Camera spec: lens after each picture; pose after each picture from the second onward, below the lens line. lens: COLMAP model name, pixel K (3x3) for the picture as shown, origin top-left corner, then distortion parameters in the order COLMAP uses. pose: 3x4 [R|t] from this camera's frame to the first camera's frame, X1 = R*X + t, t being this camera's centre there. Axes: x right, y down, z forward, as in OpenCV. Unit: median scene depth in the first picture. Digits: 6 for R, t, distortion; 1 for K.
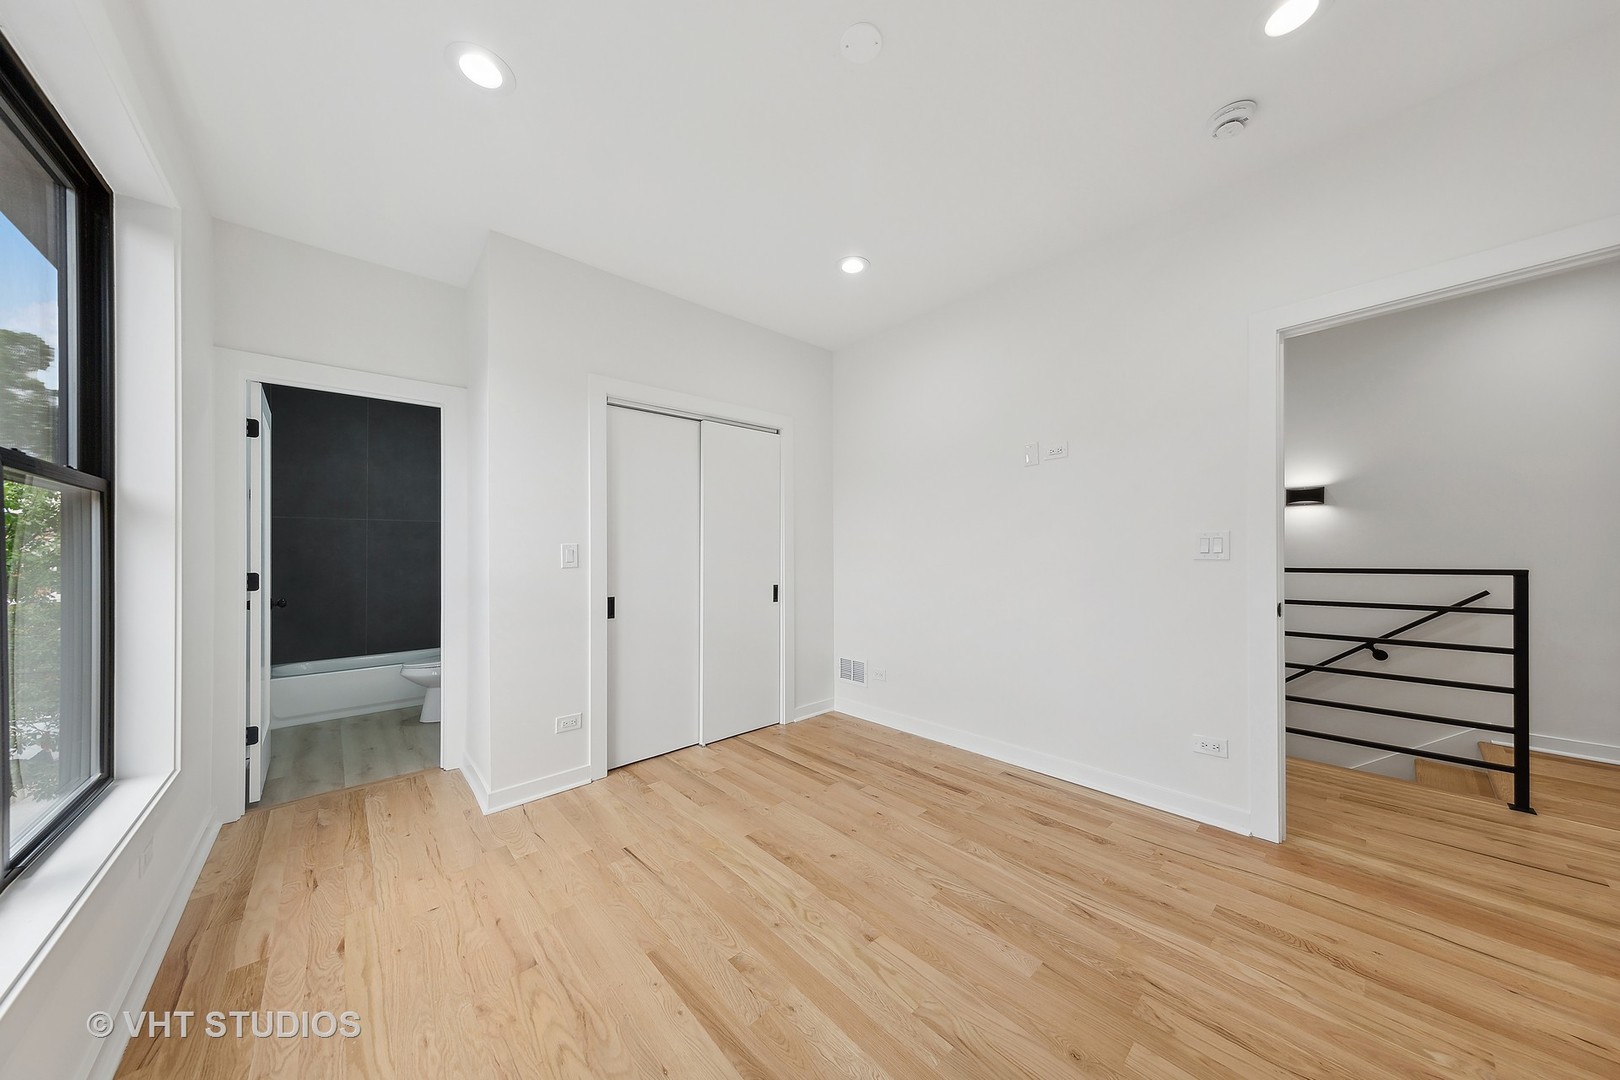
lens RADIAL K [[519.7, 0, 831.2], [0, 519.7, 561.3], [0, 0, 1]] dist [0.007893, -0.000804]
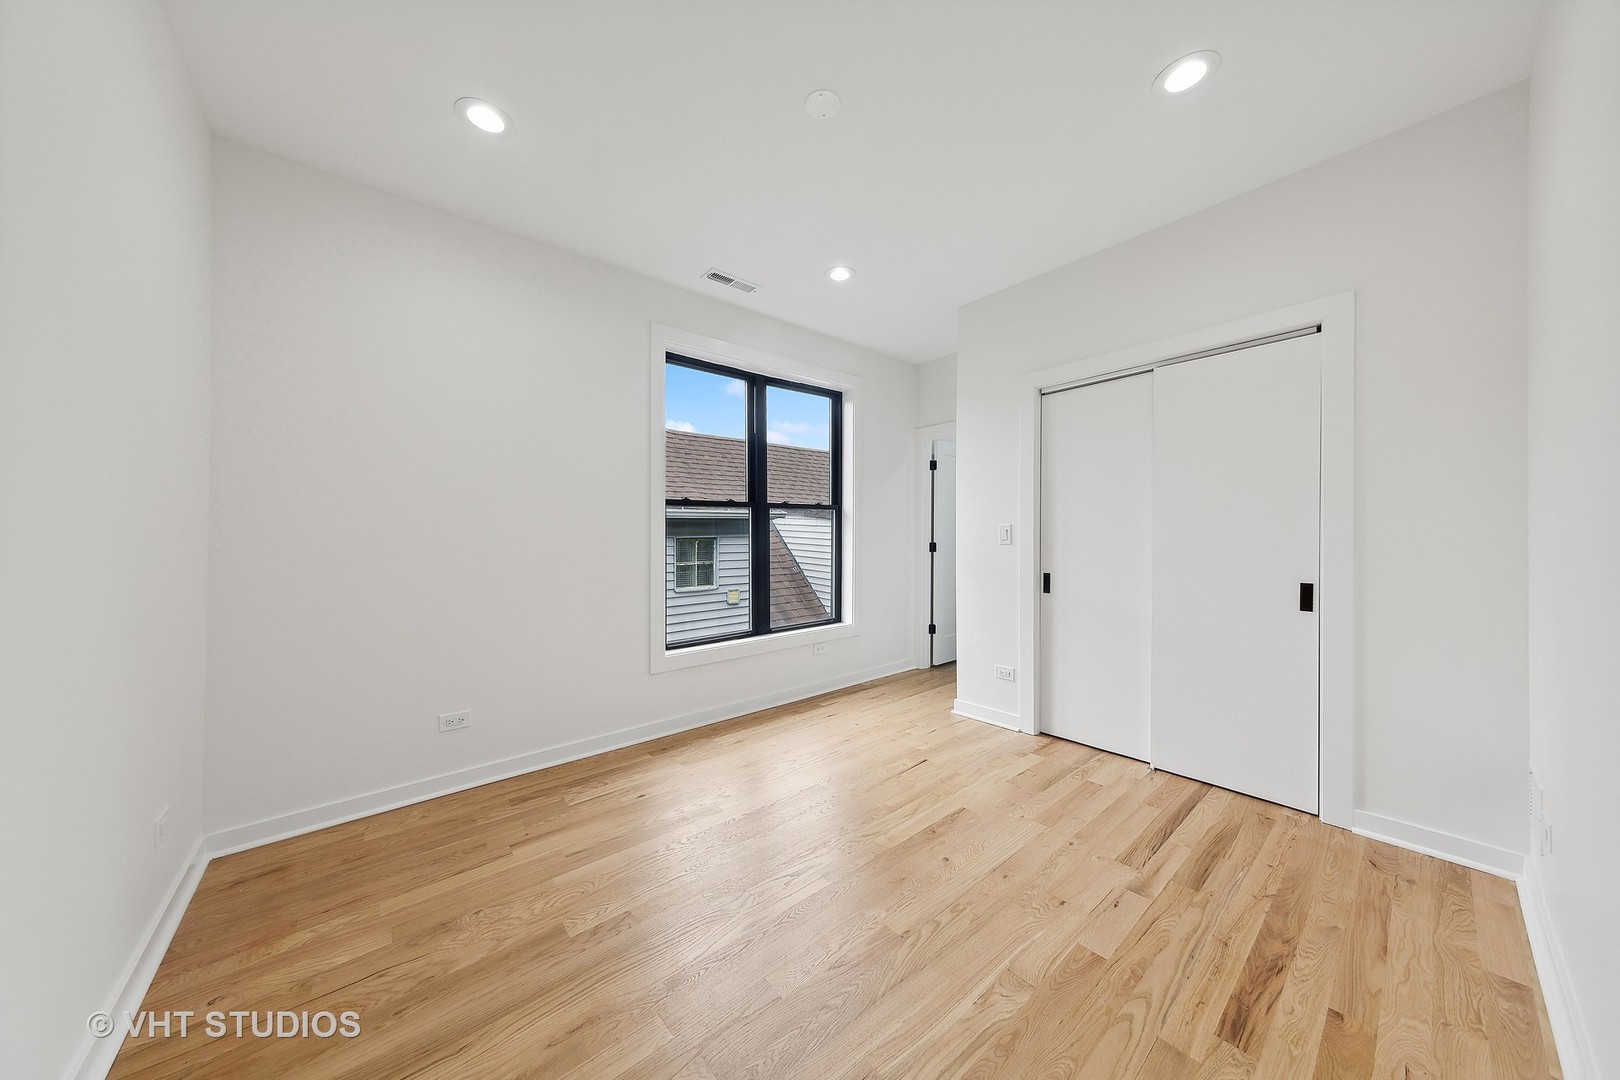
lens RADIAL K [[519.7, 0, 810.7], [0, 519.7, 530.9], [0, 0, 1]] dist [0.007893, -0.000804]
pose [[-0.054135, 0.000223, -0.998534, 0.728401], [-0.006394, 0.999979, 0.000570, -0.017999], [0.998513, 0.006415, -0.054133, 0.614018]]
